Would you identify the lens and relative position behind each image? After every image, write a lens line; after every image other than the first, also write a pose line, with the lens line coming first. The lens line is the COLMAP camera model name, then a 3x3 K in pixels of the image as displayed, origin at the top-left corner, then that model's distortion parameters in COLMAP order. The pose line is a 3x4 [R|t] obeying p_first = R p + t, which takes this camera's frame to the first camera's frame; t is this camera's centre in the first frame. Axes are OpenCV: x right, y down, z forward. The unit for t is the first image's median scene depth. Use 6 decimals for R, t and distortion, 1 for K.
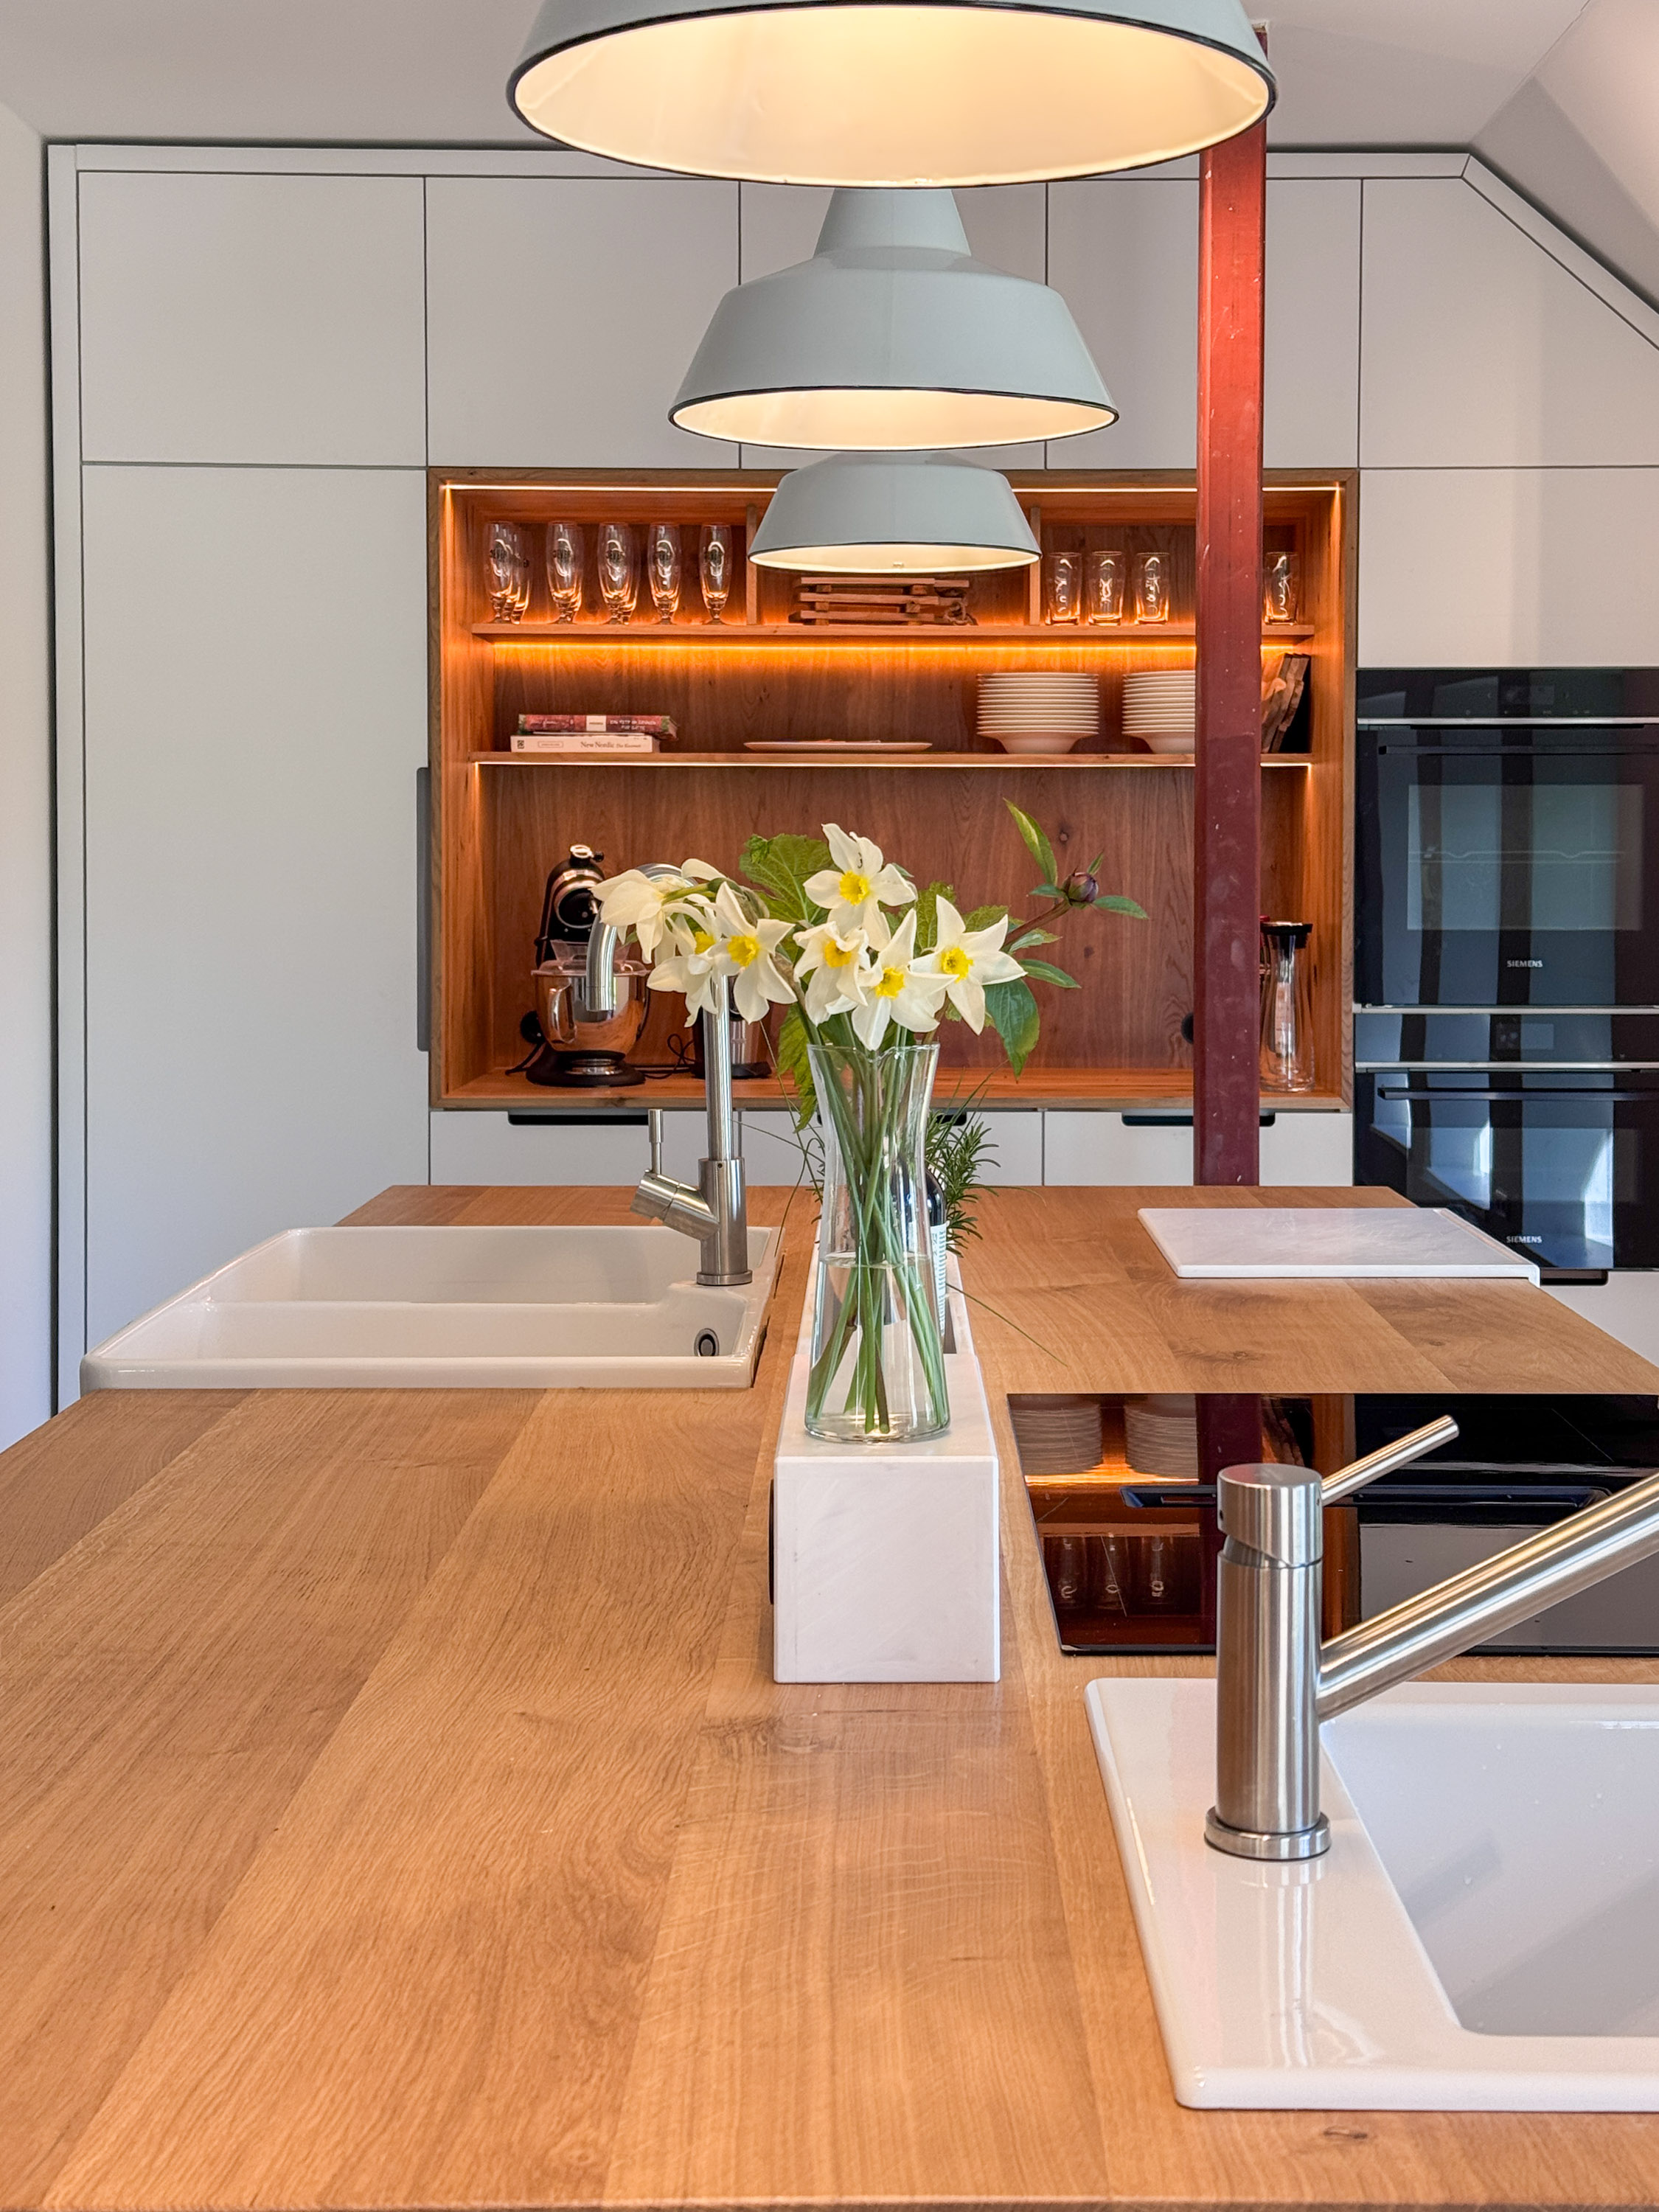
lens RADIAL K [[3225.7, 0, 879.4], [0, 3225.7, 977.4], [0, 0, 1]] dist [0.149484, -0.009730]
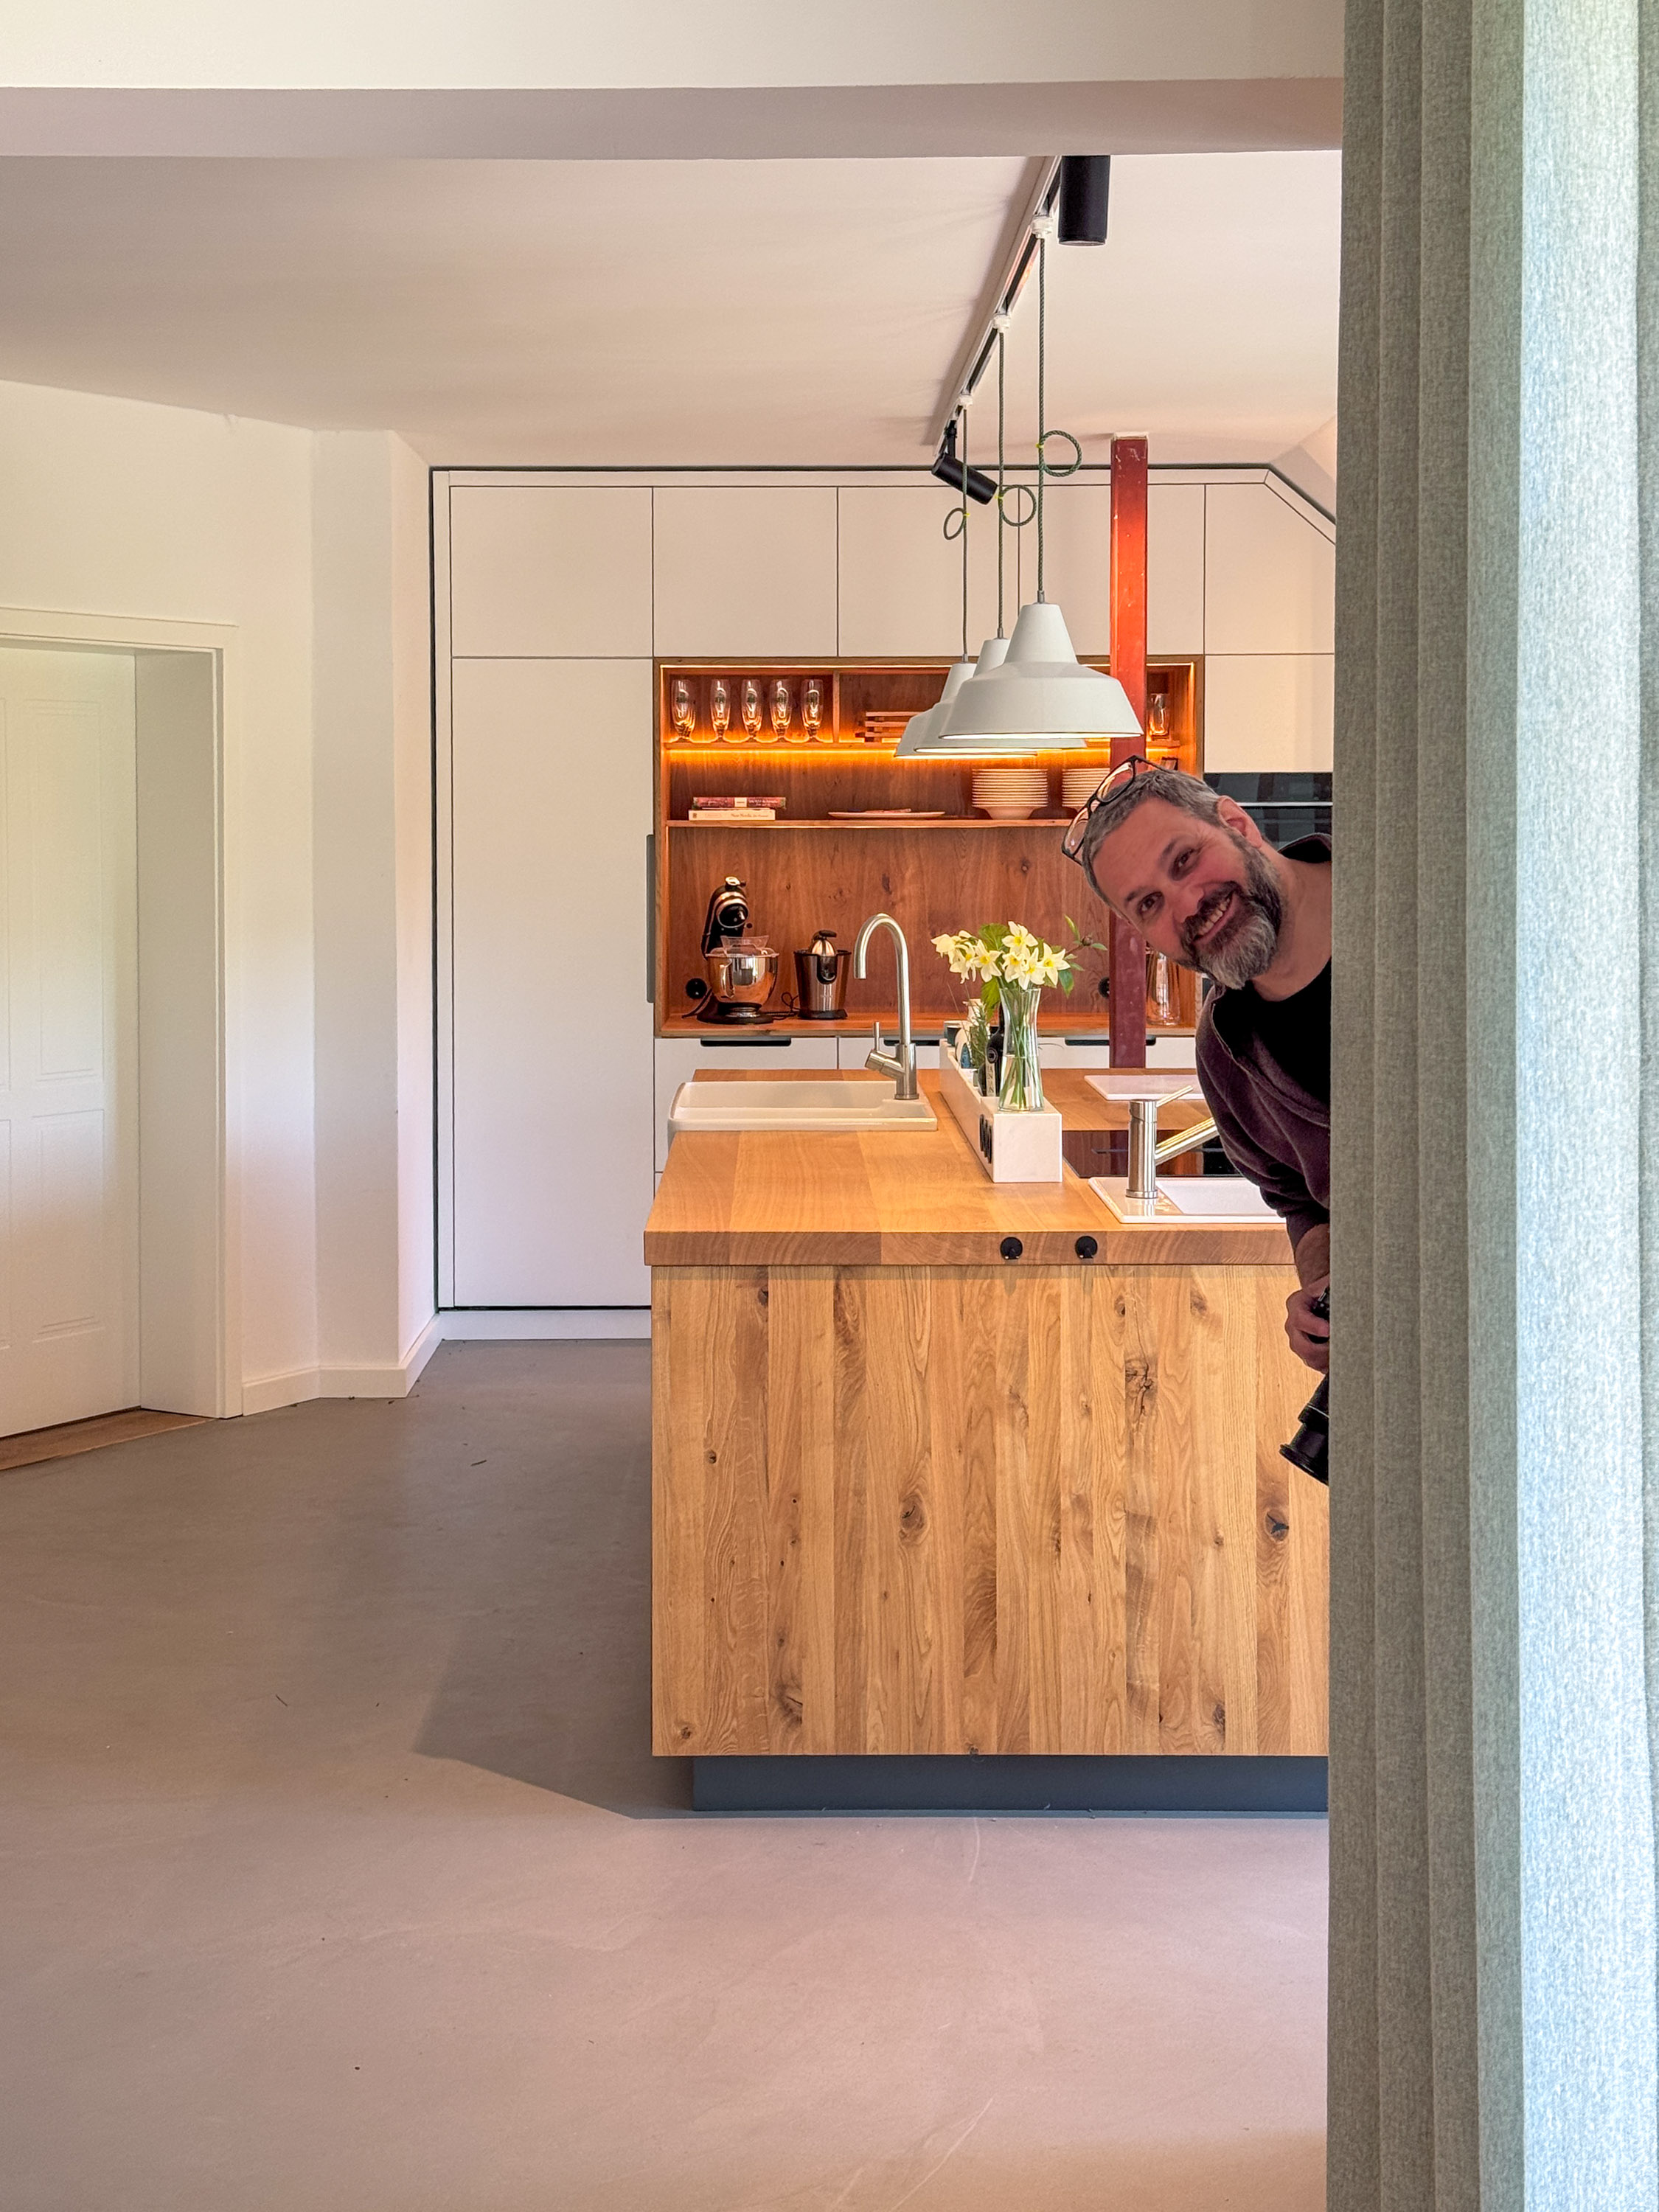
lens RADIAL K [[3225.7, 0, 879.4], [0, 3225.7, 977.4], [0, 0, 1]] dist [0.149484, -0.009730]
pose [[0.999479, -0.005046, 0.031865, -0.069944], [0.004710, 0.999933, 0.010620, -0.007236], [-0.031916, -0.010464, 0.999436, -0.630284]]
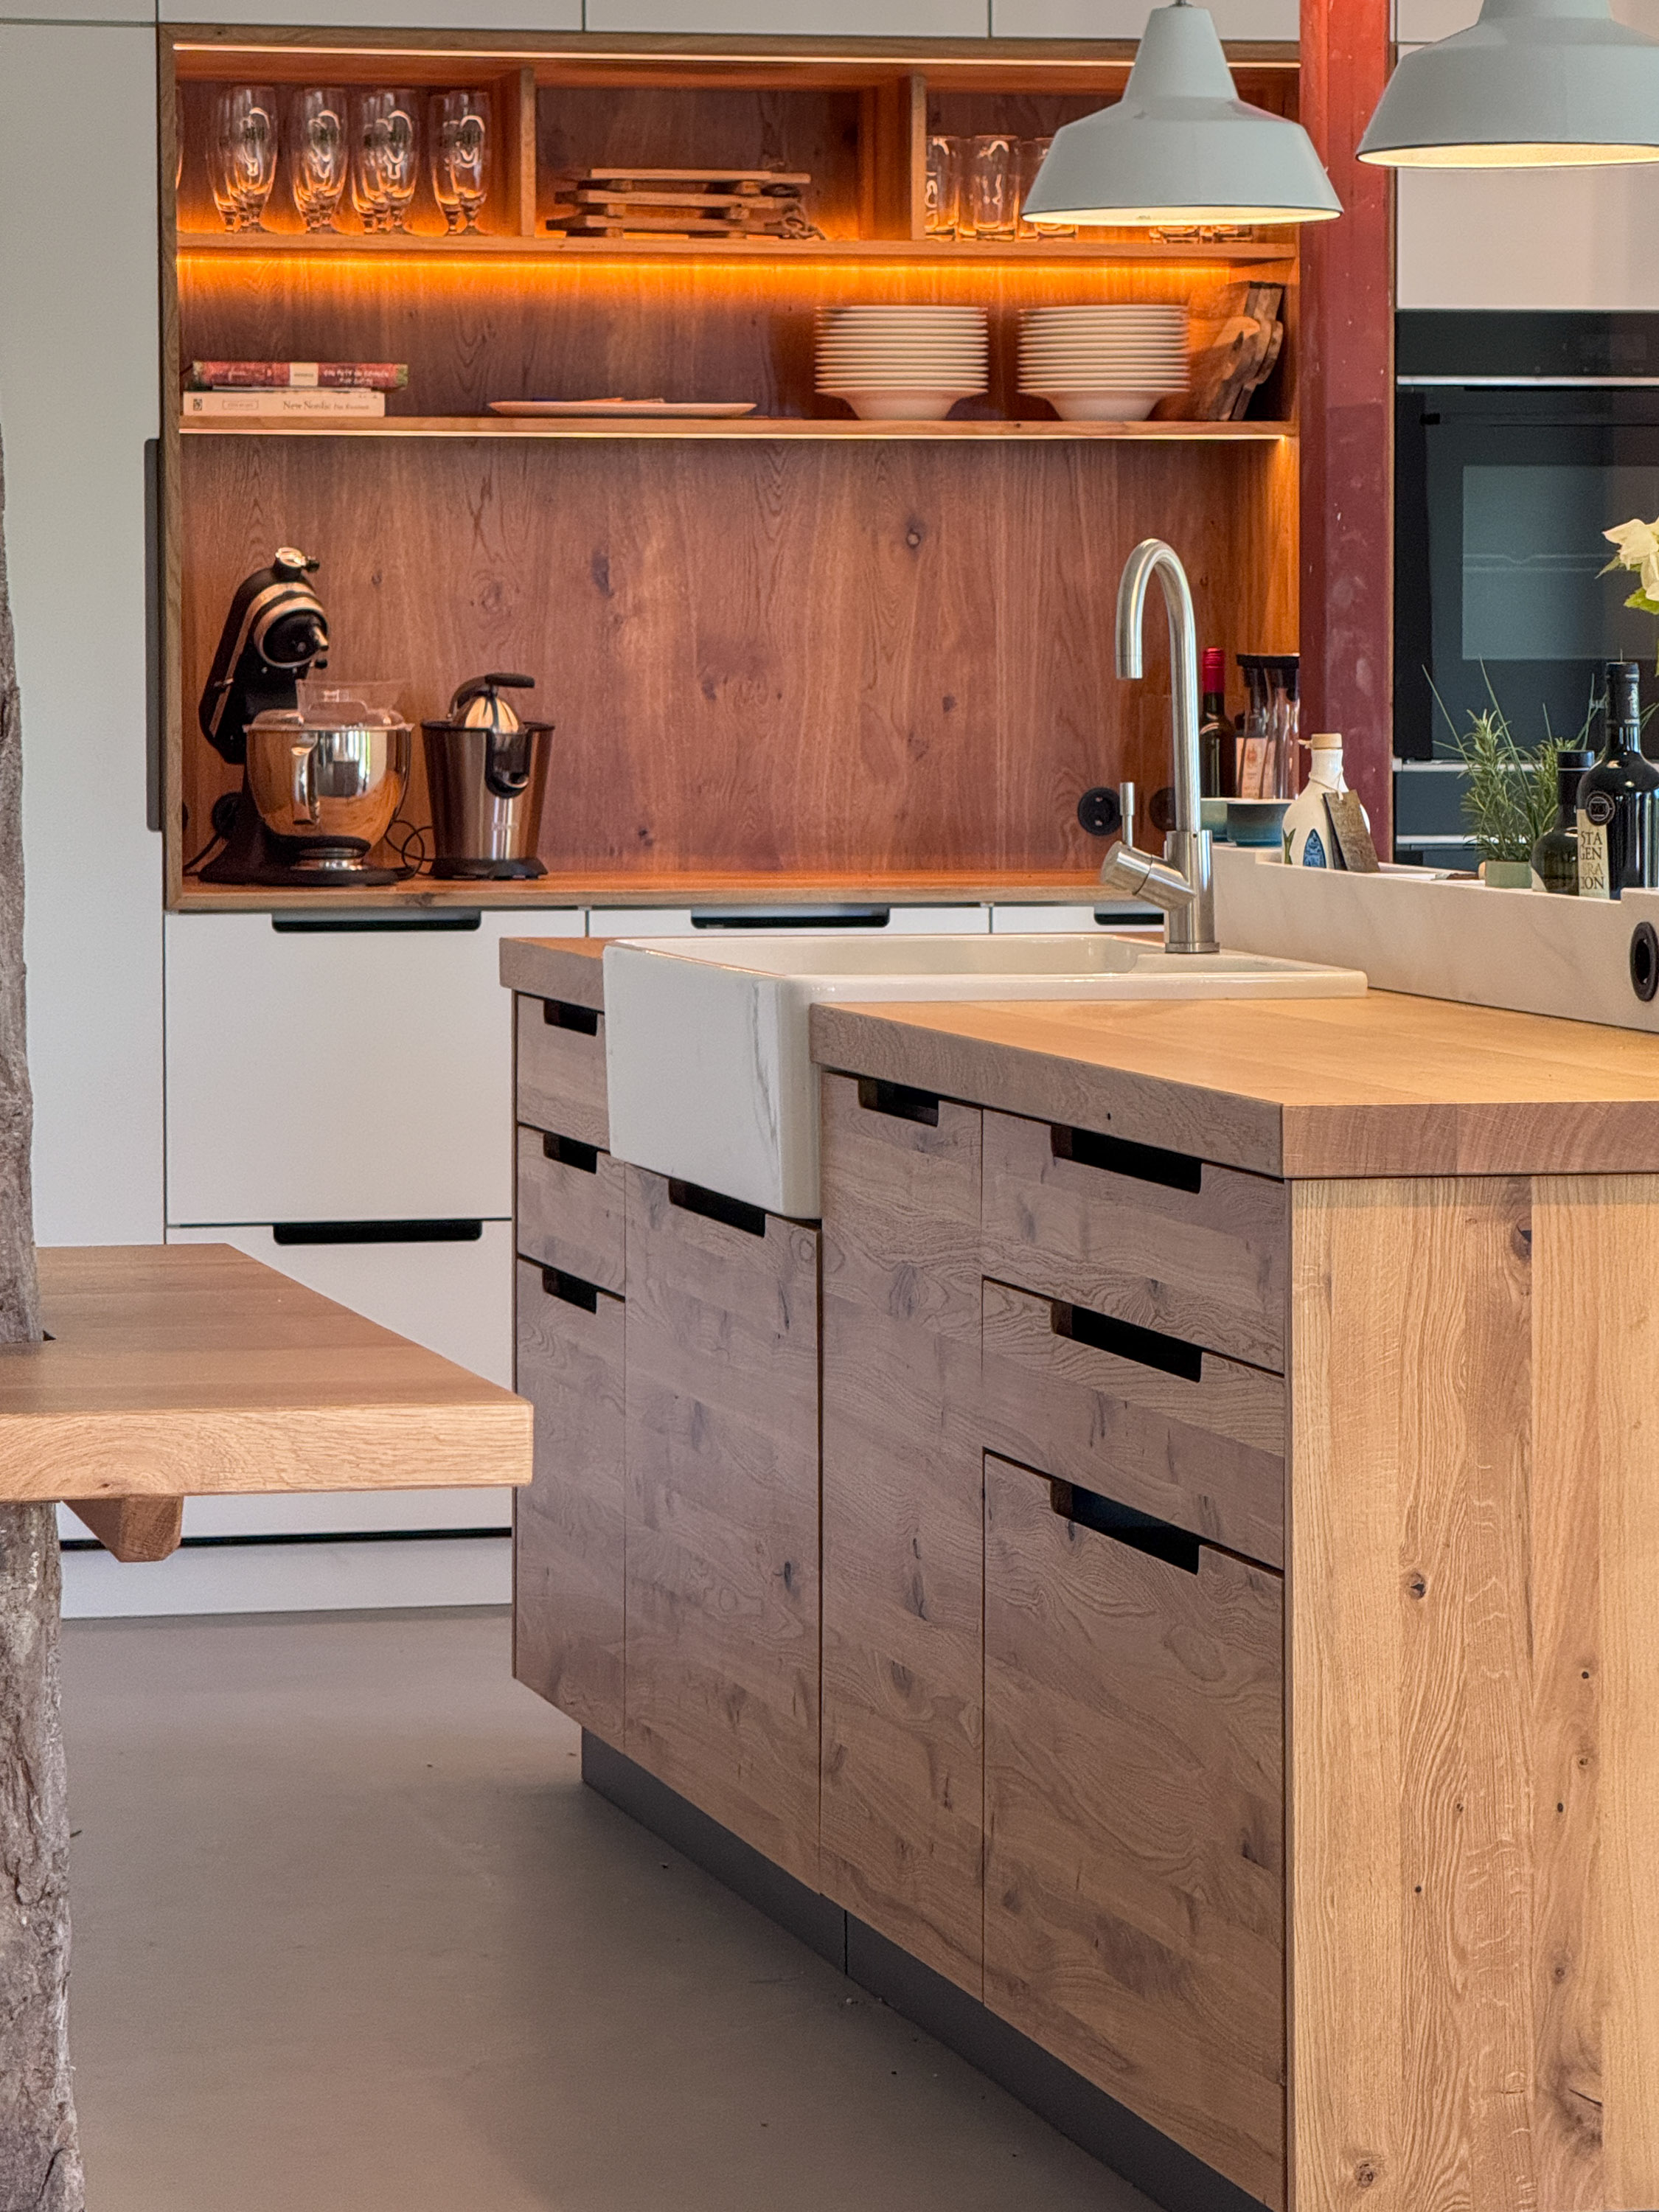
lens RADIAL K [[7996.8, 0, 972.0], [0, 7996.8, 991.4], [0, 0, 1]] dist [0.209139, 0.196283]
pose [[0.971802, -0.014324, 0.235364, -0.357412], [0.012921, 0.999888, 0.007504, 0.043729], [-0.235445, -0.004251, 0.971878, -0.721837]]
